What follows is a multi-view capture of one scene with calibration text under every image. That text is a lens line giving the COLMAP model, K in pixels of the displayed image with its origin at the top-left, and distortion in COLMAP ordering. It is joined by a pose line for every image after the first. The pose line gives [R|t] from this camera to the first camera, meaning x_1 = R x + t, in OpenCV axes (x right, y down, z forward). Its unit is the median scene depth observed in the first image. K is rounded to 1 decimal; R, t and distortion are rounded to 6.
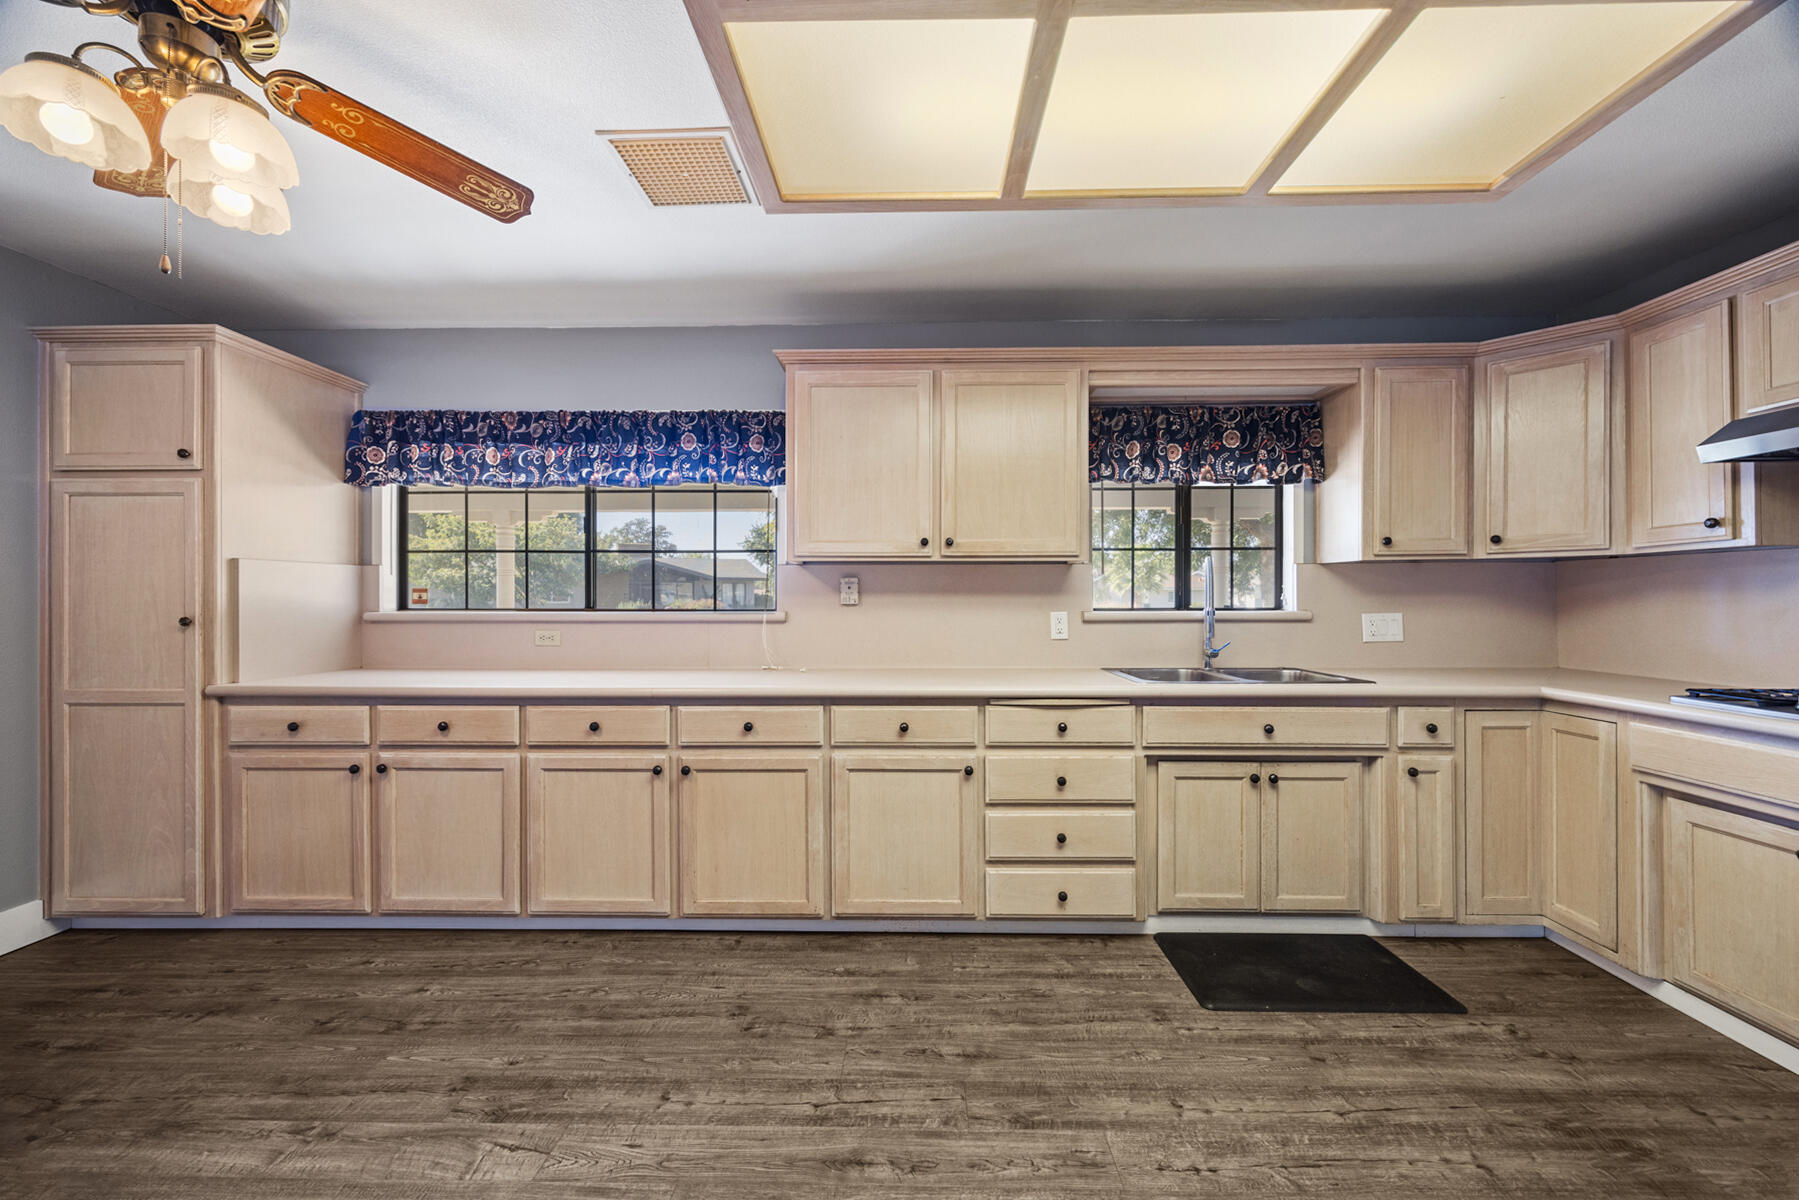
lens RADIAL K [[684.9, 0, 888.9], [0, 684.9, 594.7], [0, 0, 1]] dist [-0.003591, -0.000054]
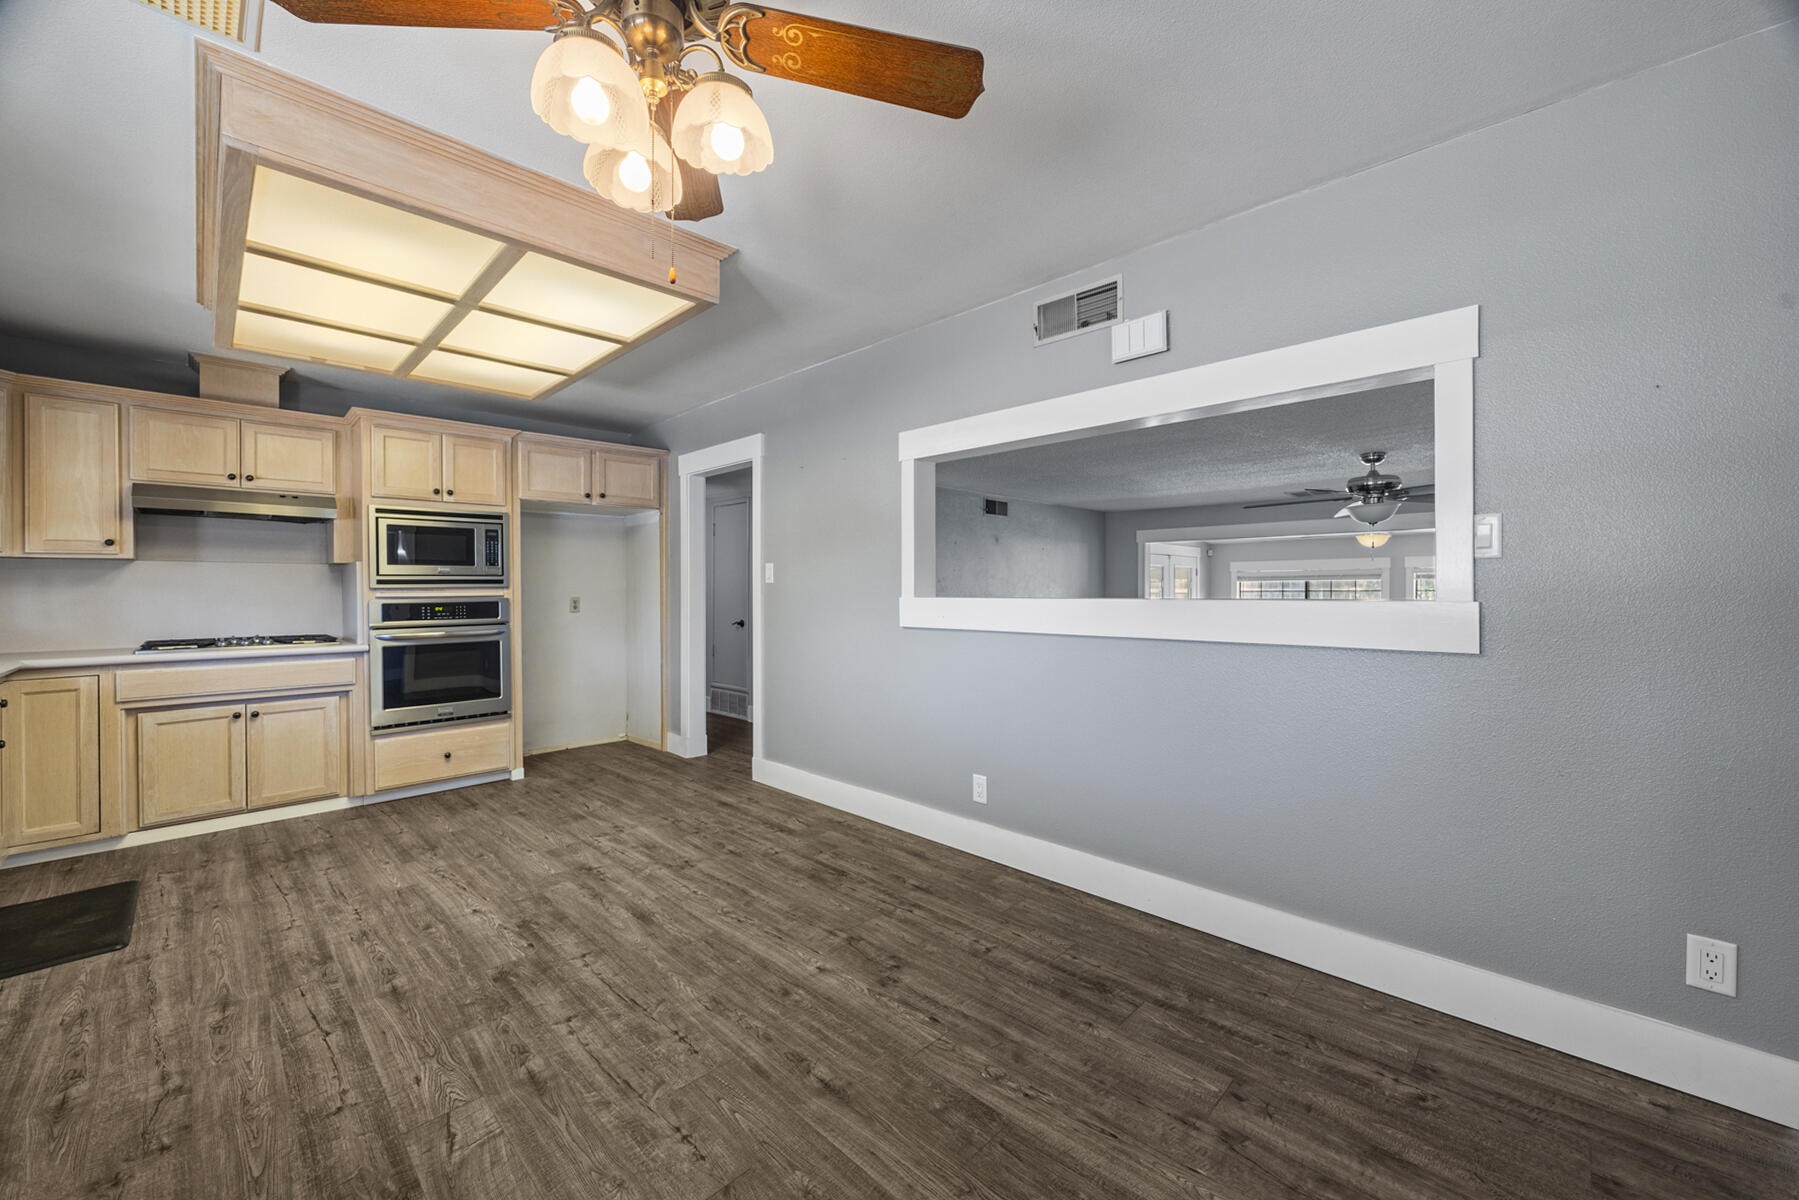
lens RADIAL K [[692.2, 0, 895.0], [0, 692.2, 589.4], [0, 0, 1]] dist [-0.001755, -0.000099]
pose [[-0.725153, 0.005920, 0.688562, -1.073040], [0.001376, 0.999974, -0.007148, 0.015159], [-0.688586, -0.004236, -0.725142, 0.806363]]
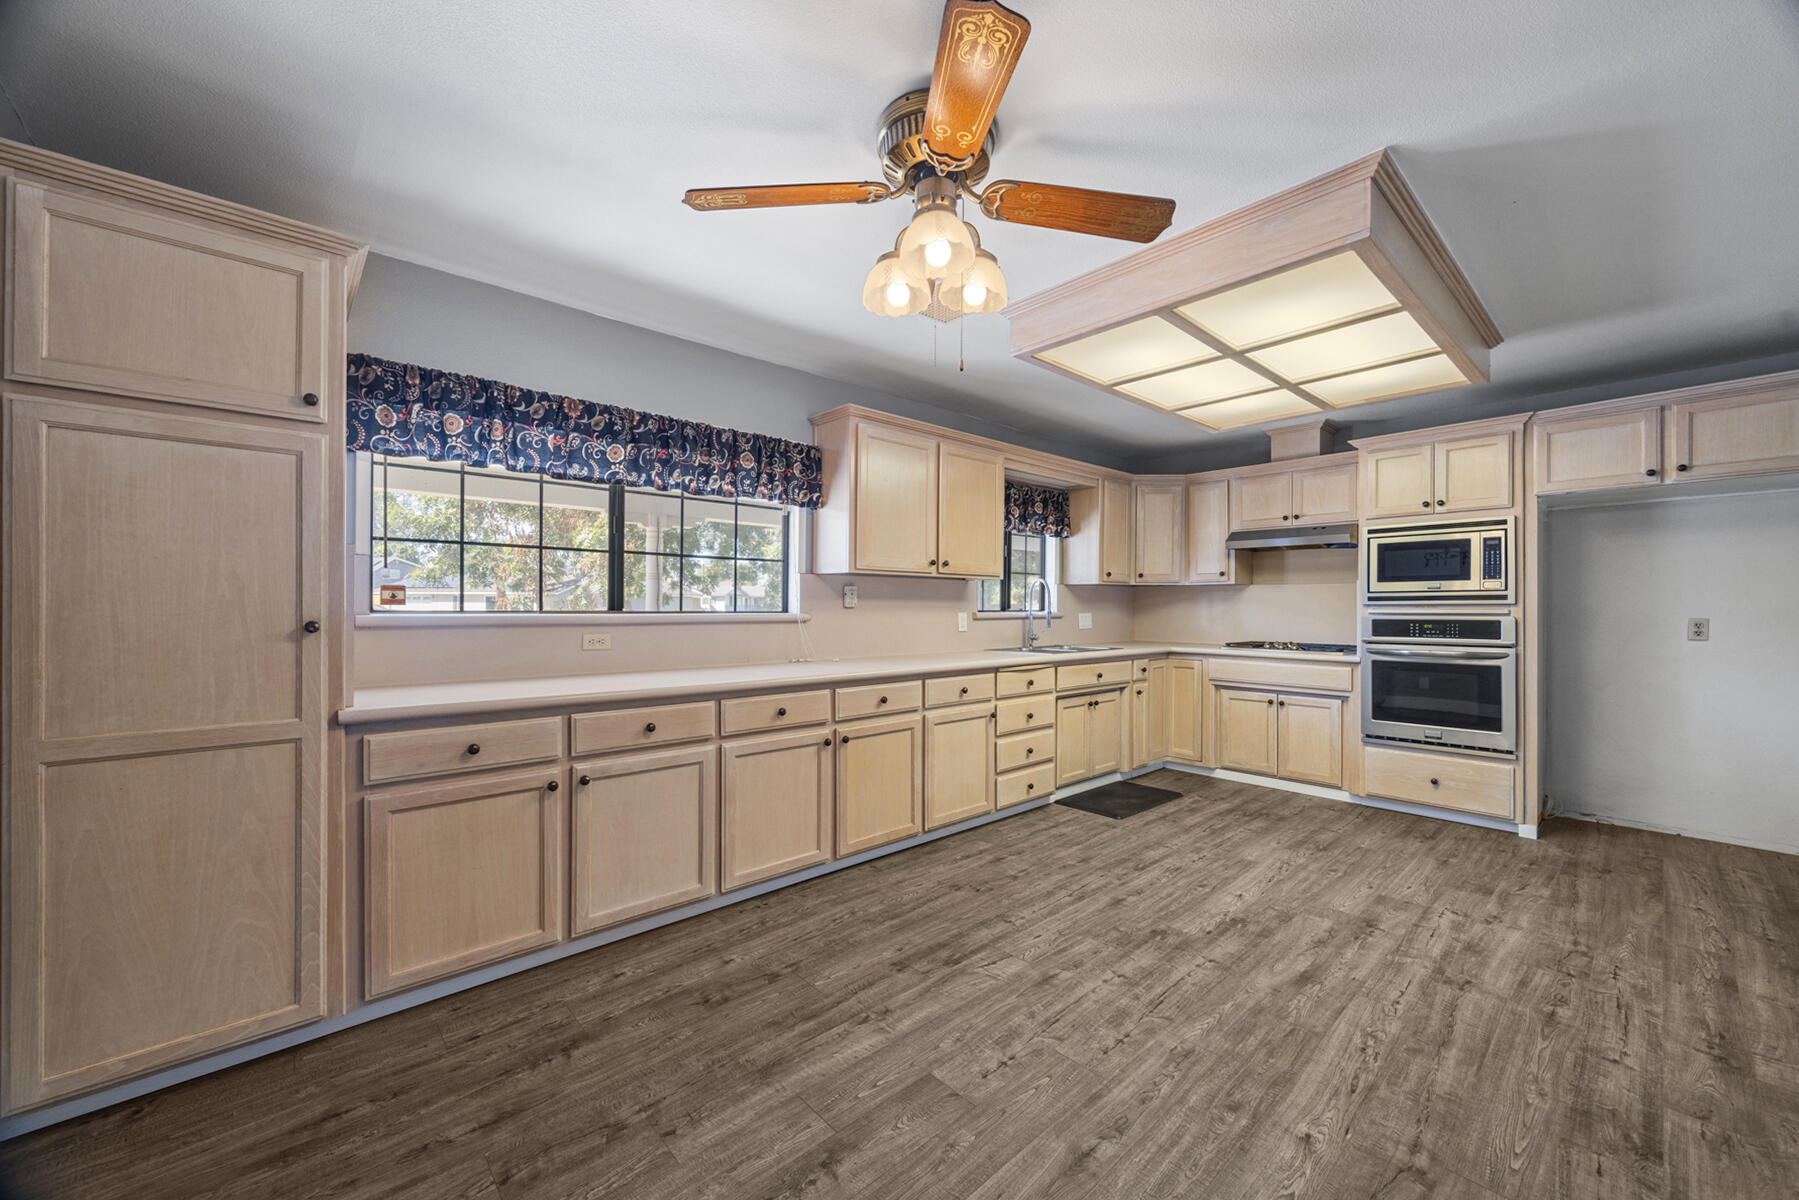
lens RADIAL K [[687.8, 0, 905.1], [0, 687.8, 598.7], [0, 0, 1]] dist [-0.004039, 0.000135]
pose [[0.727117, 0.011618, 0.686415, -1.097651], [-0.010366, 0.999929, -0.005944, 0.006887], [-0.686435, -0.002793, 0.727185, 0.015082]]
